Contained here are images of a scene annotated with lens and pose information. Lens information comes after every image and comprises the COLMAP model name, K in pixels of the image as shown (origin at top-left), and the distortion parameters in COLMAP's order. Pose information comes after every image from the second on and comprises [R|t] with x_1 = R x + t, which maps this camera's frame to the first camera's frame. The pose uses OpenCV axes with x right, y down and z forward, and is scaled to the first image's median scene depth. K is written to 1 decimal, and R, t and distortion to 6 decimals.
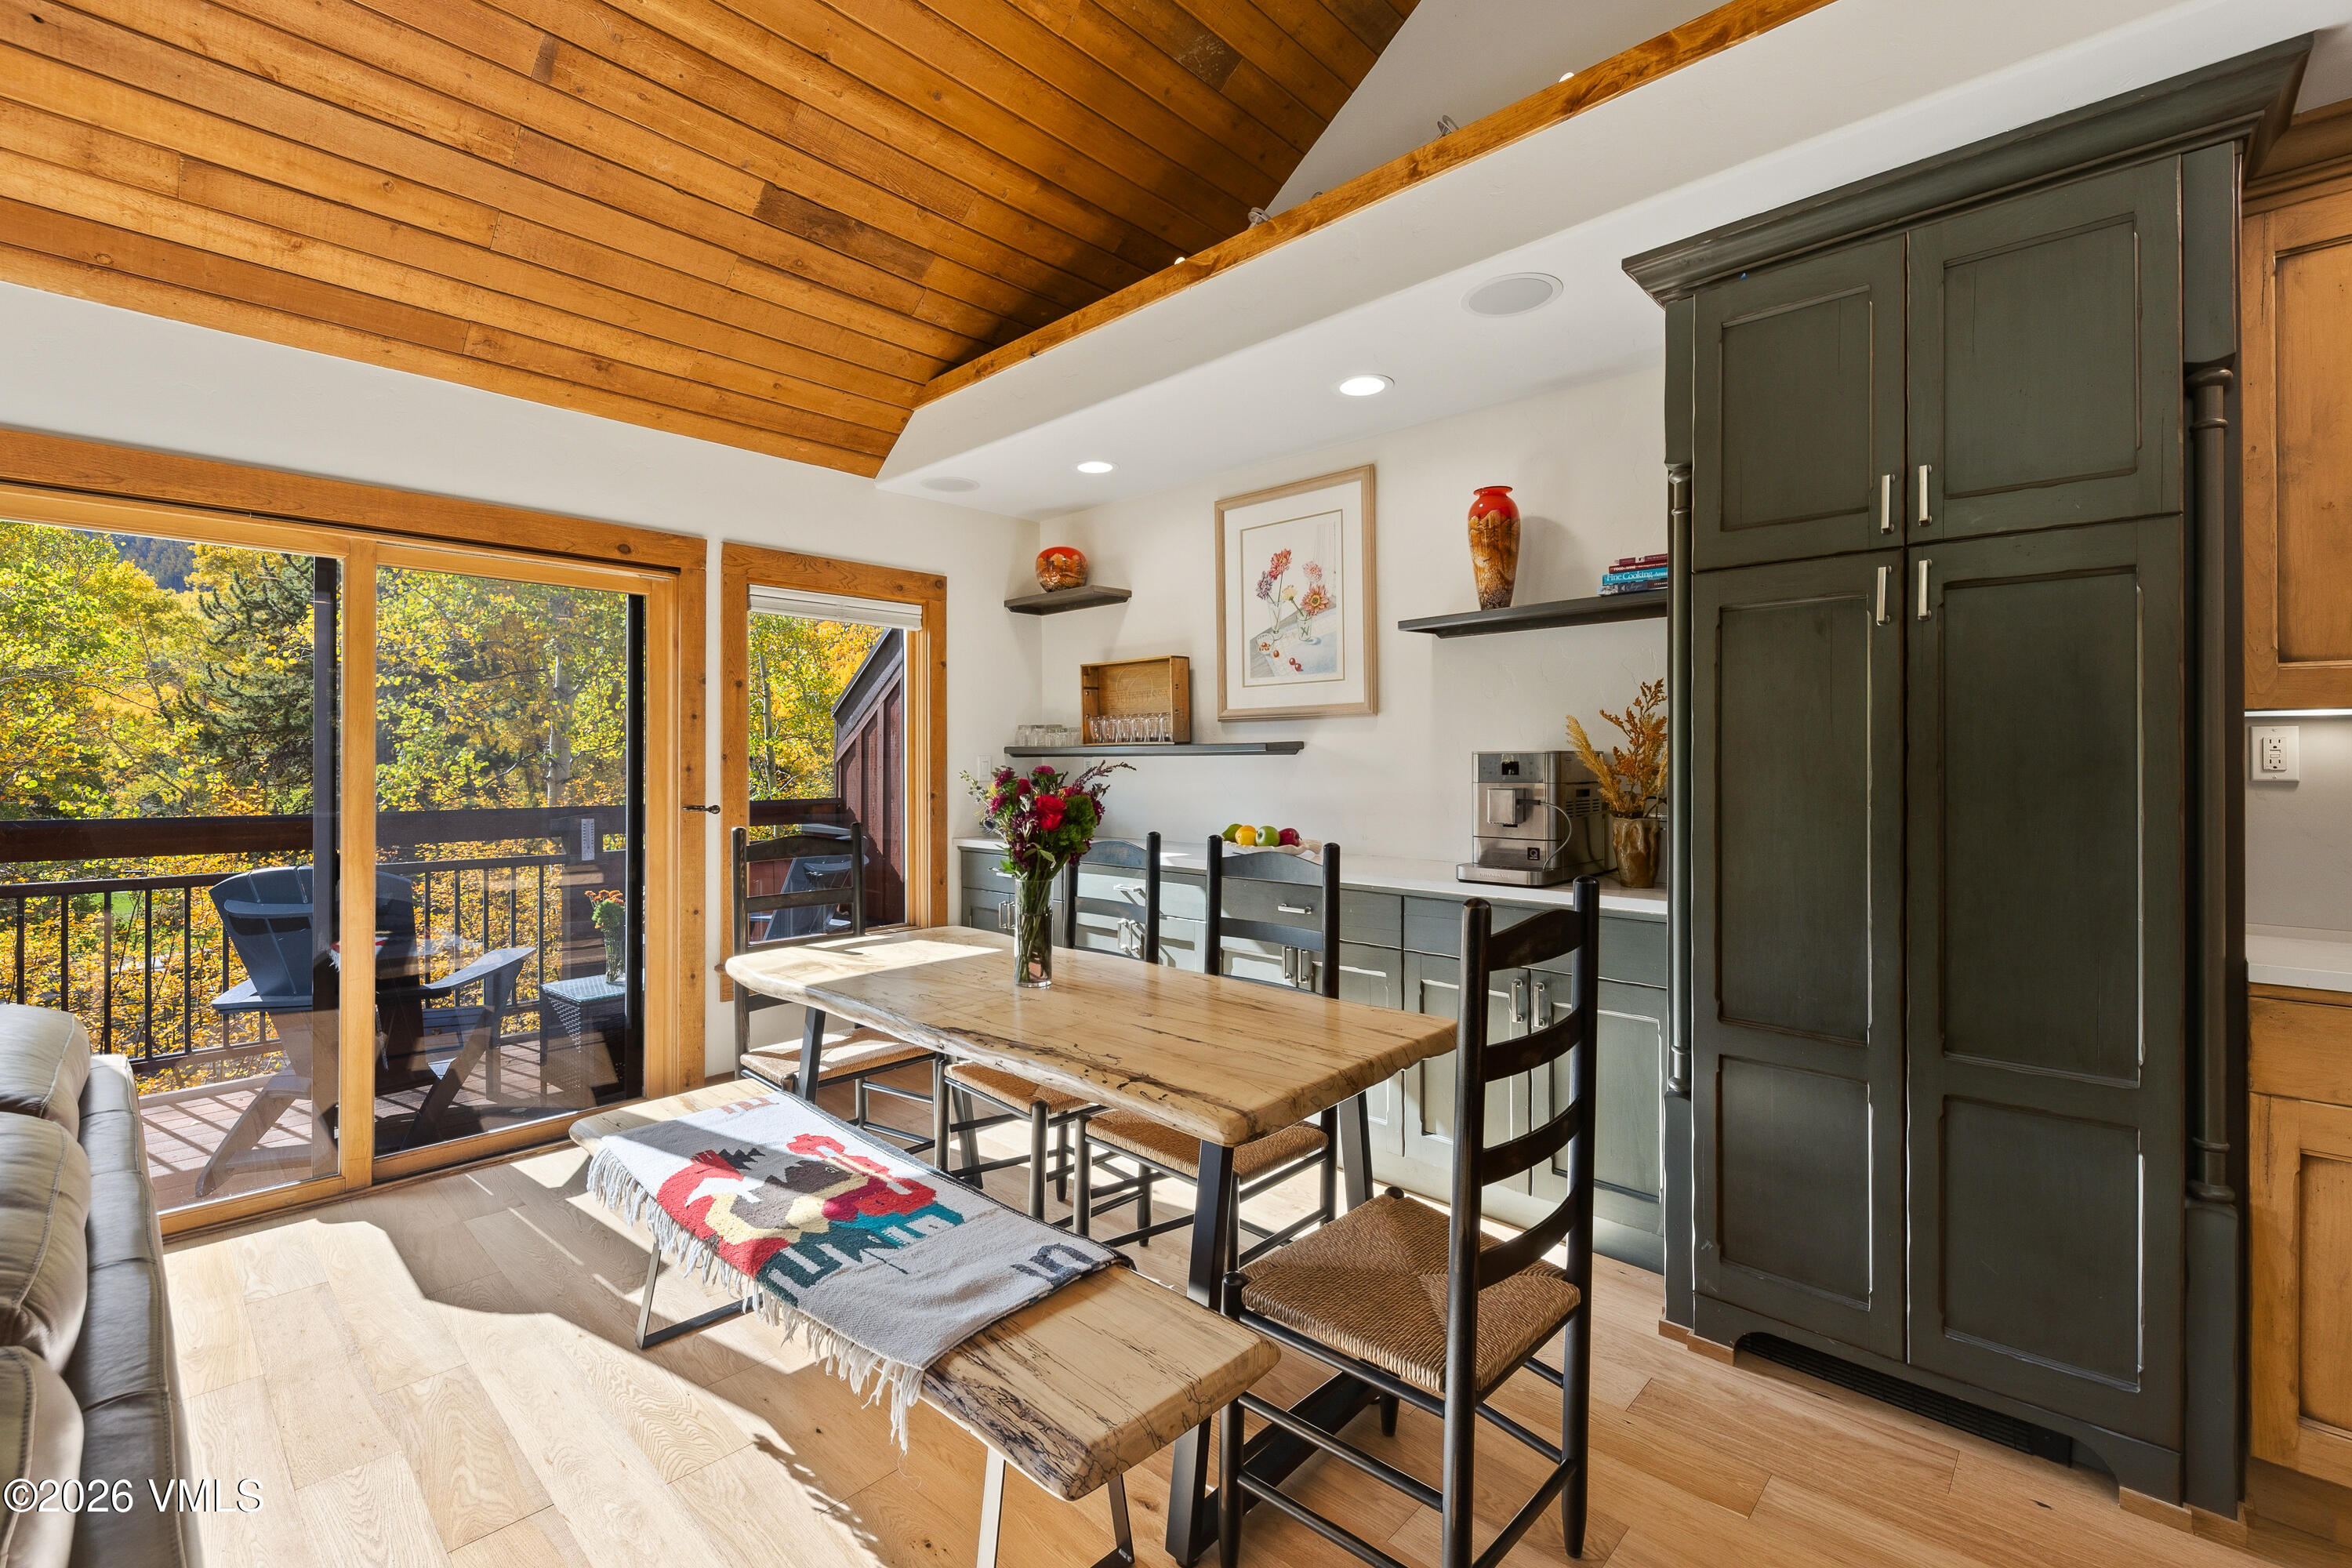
lens RADIAL K [[1001.4, 0, 1168.2], [0, 1001.4, 761.1], [0, 0, 1]] dist [0.016764, -0.008244]
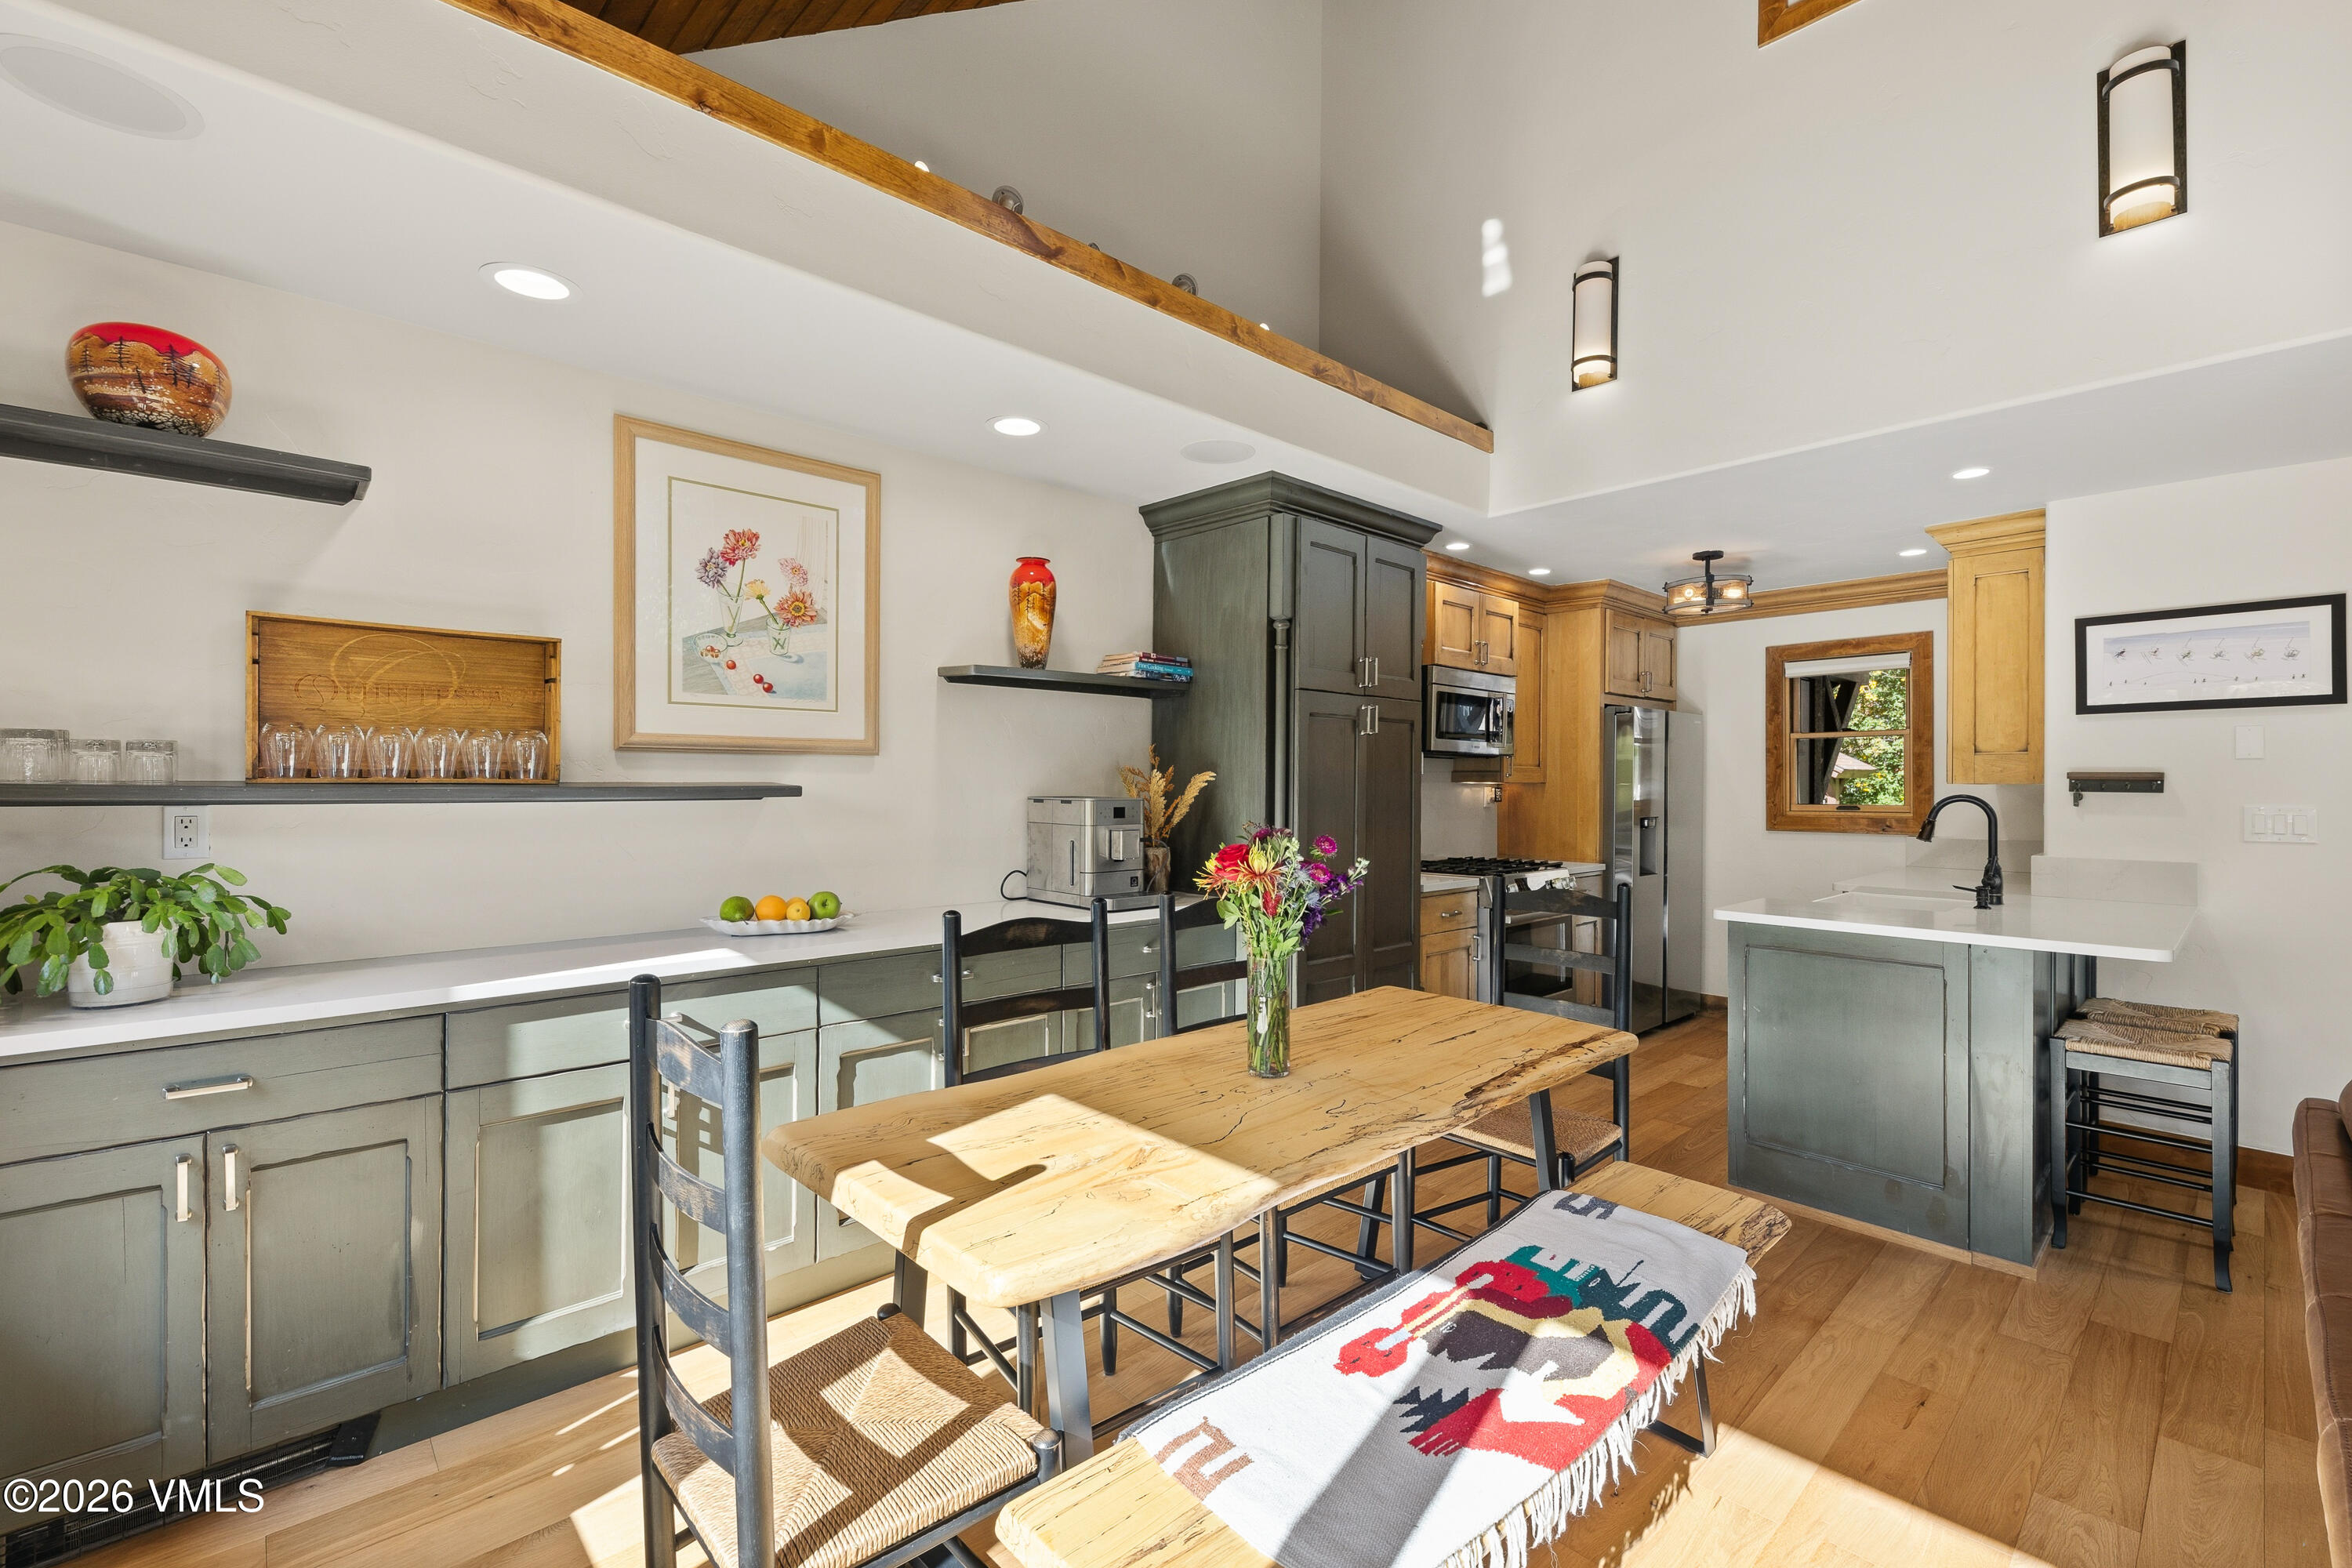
lens RADIAL K [[1001.4, 0, 1192.7], [0, 1001.4, 779.1], [0, 0, 1]] dist [0.016764, -0.008244]
pose [[0.038709, 0.002942, 0.999246, -0.795564], [-0.005948, 0.999979, -0.002713, -0.028710], [-0.999233, -0.005838, 0.038725, 0.804206]]
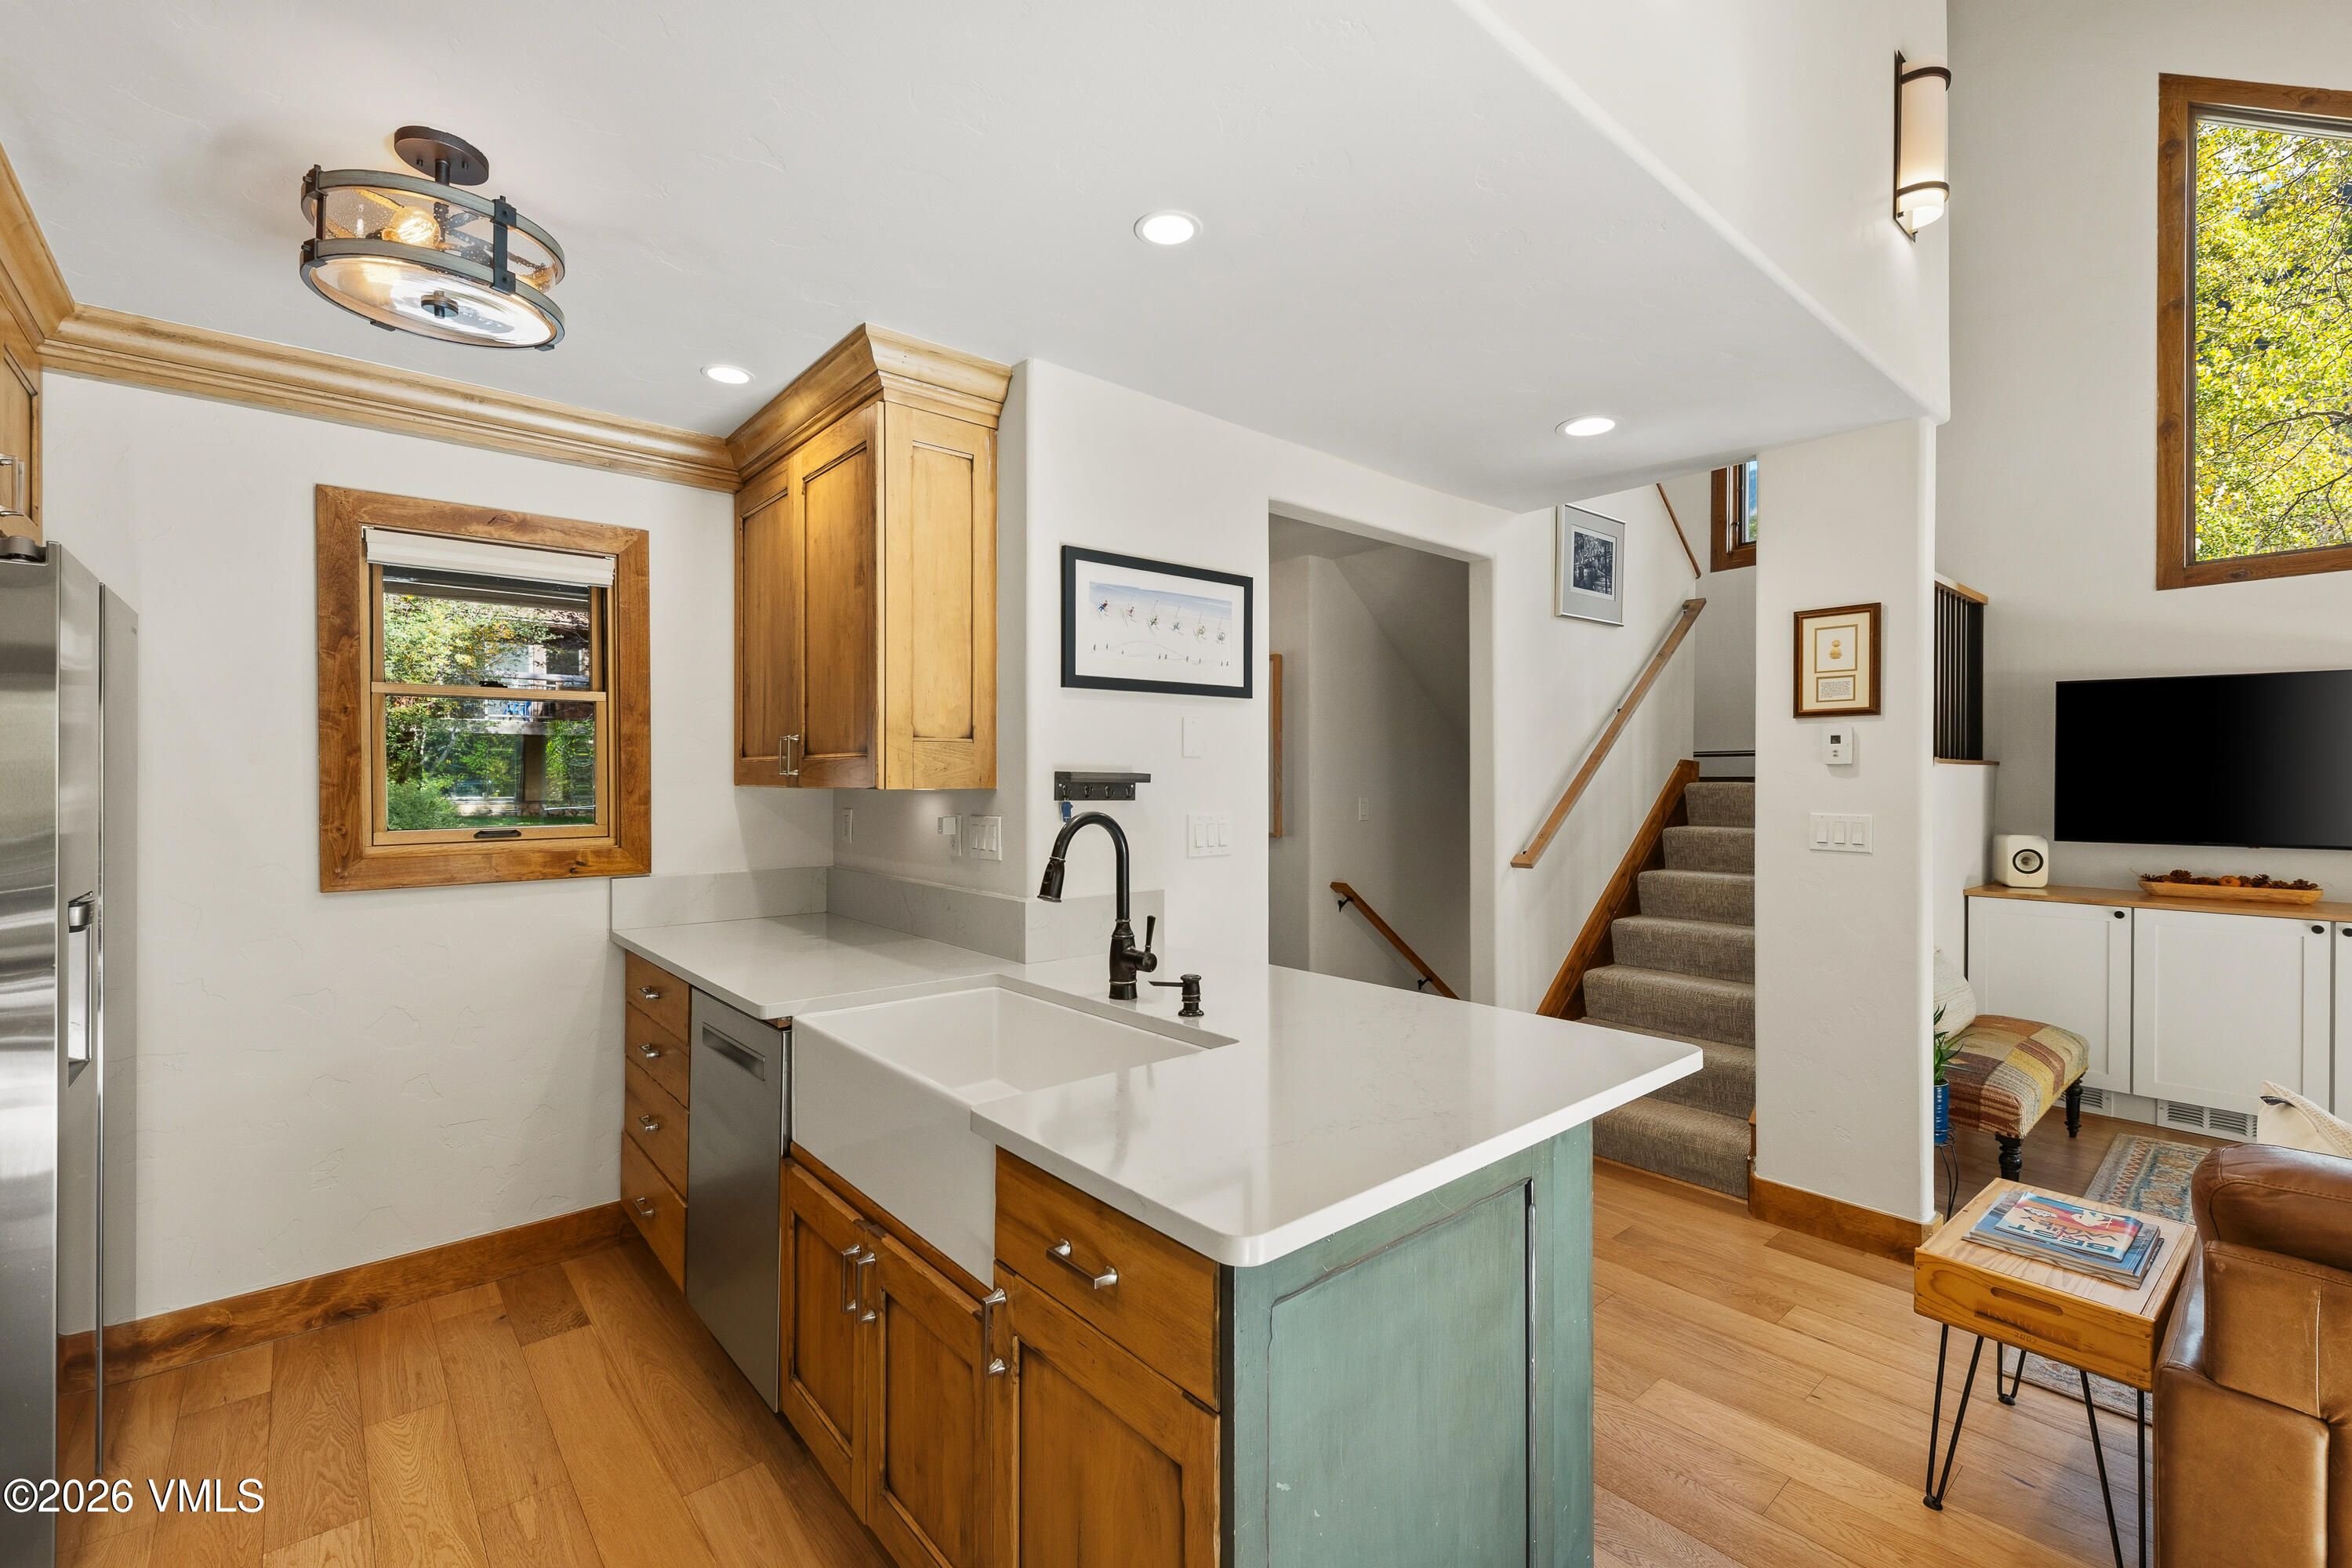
lens RADIAL K [[1001.4, 0, 1196.2], [0, 1001.4, 782.4], [0, 0, 1]] dist [0.016764, -0.008244]
pose [[-0.996877, -0.001649, 0.078956, 0.328404], [-0.001669, 0.999999, -0.000191, -0.037730], [-0.078956, -0.000323, -0.996878, 0.590813]]
